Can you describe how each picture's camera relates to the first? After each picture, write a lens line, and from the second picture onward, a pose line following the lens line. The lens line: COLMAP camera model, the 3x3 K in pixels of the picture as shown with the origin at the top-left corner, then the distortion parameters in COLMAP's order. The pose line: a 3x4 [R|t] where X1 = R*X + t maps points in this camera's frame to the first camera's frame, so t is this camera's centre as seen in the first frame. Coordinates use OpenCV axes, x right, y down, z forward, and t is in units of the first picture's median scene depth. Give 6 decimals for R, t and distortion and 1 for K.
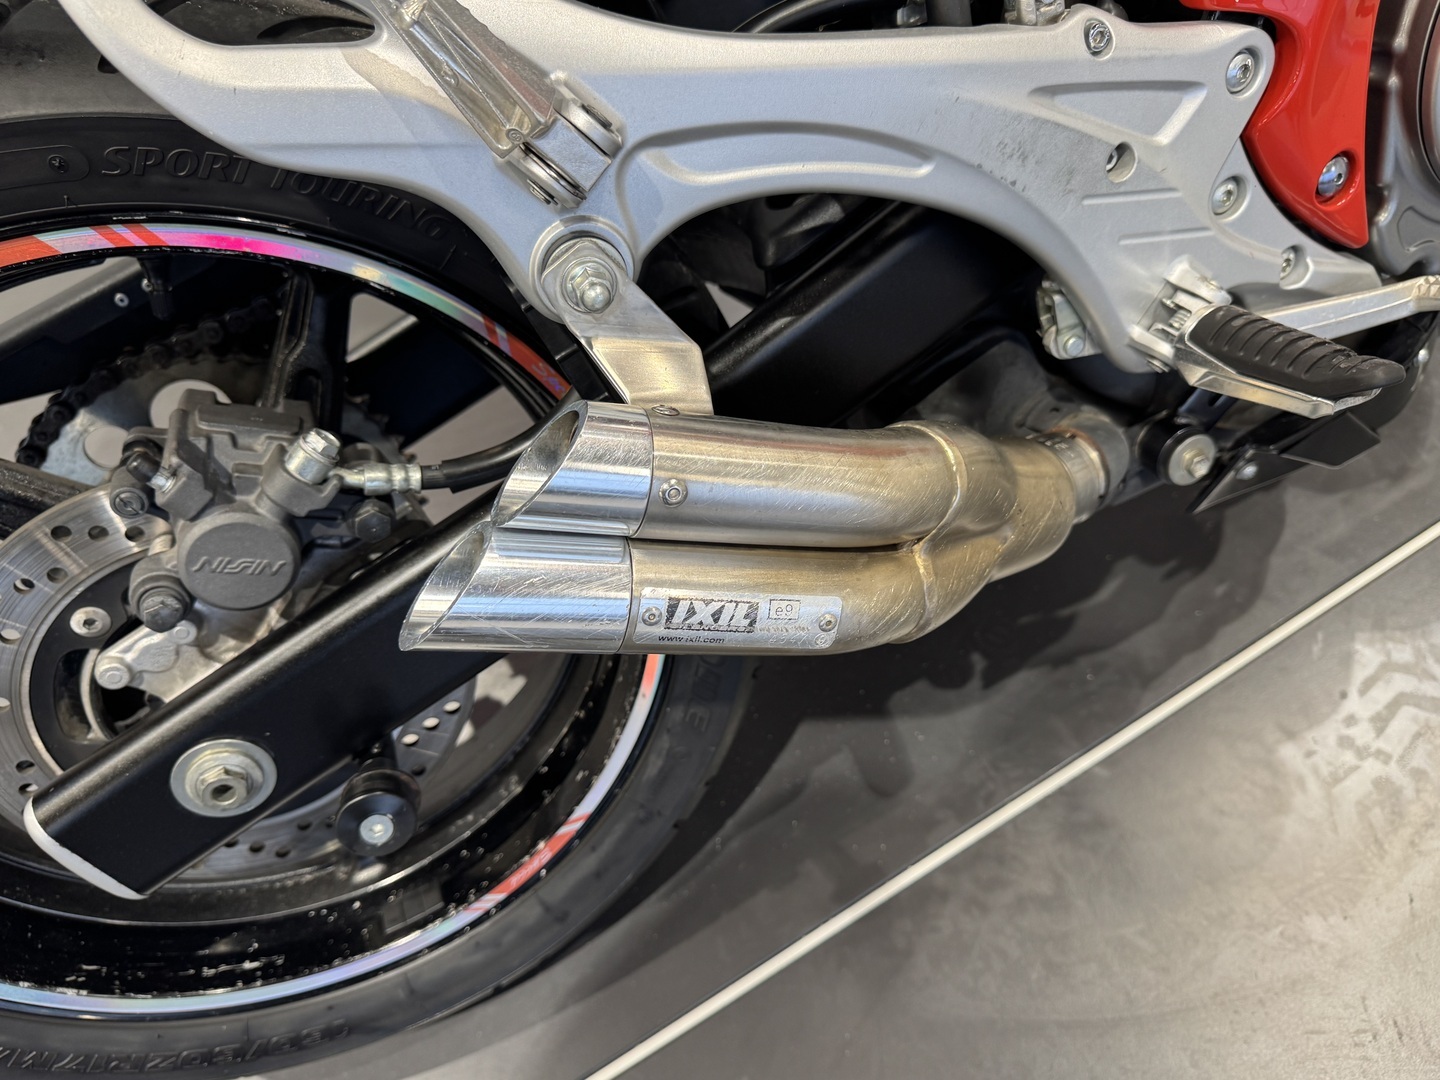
lens RADIAL K [[1036.8, 0, 720.0], [0, 1036.8, 540.0], [0, 0, 1]] dist [0.012239, 0.003016]
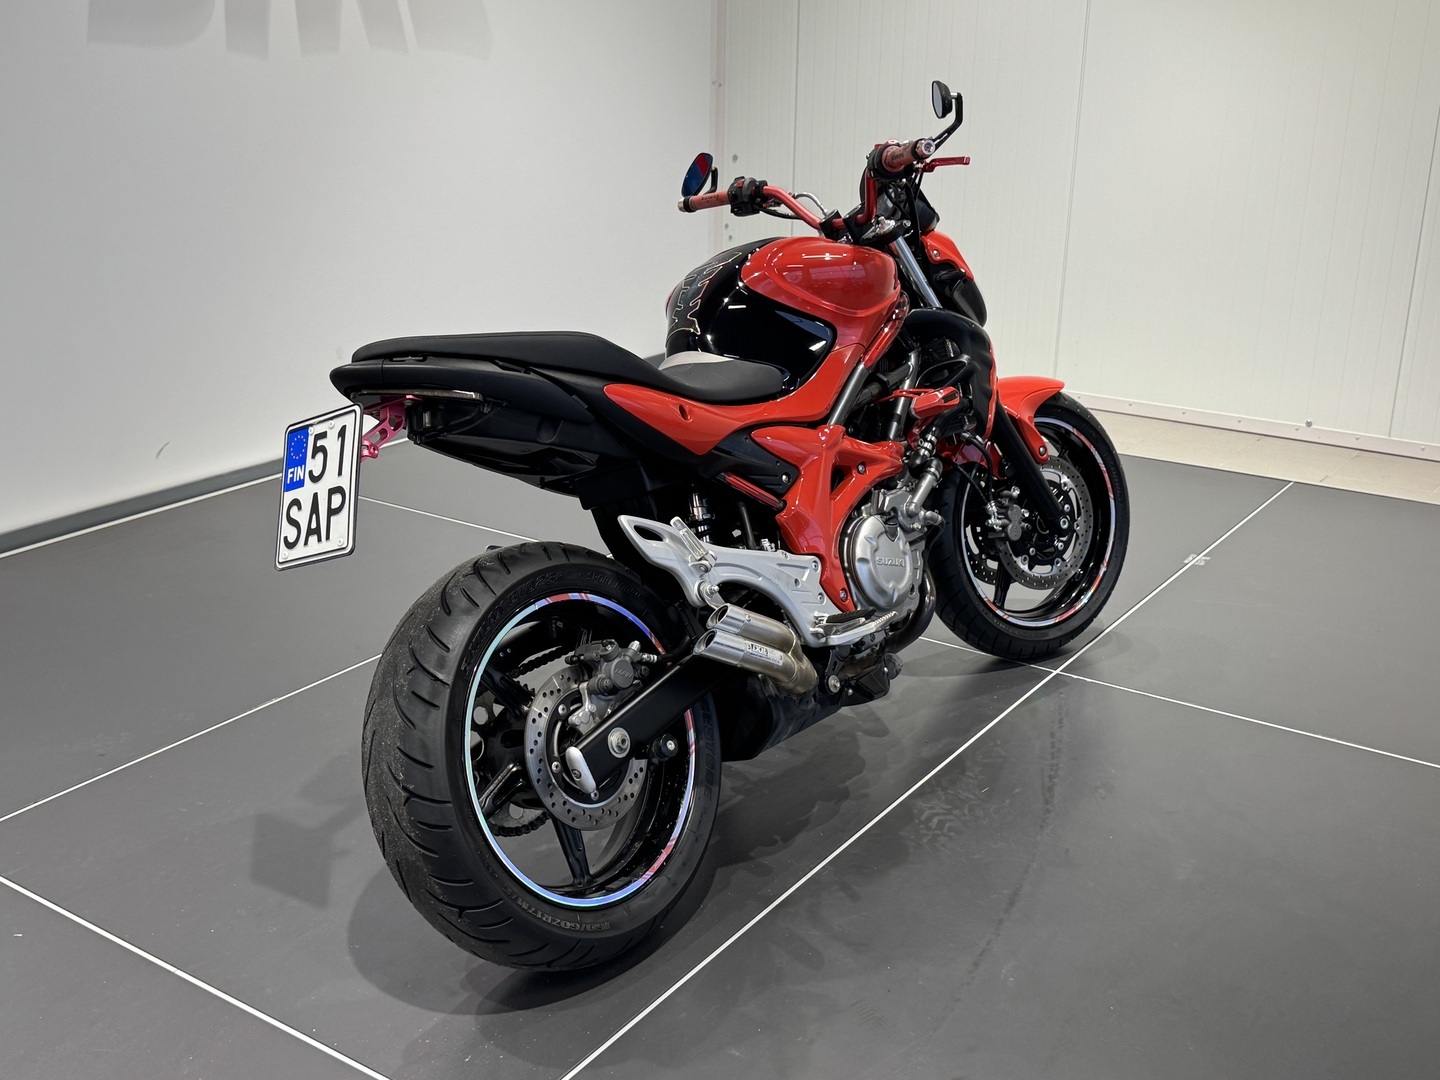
lens RADIAL K [[1877.2, 0, 720.0], [0, 1877.2, 540.0], [0, 0, 1]] dist [0.074800, -0.002558]
pose [[0.882689, -0.006417, 0.469914, -3.034295], [0.307344, 0.764321, -0.566880, 3.260268], [-0.355527, 0.644804, 0.676630, -3.597909]]
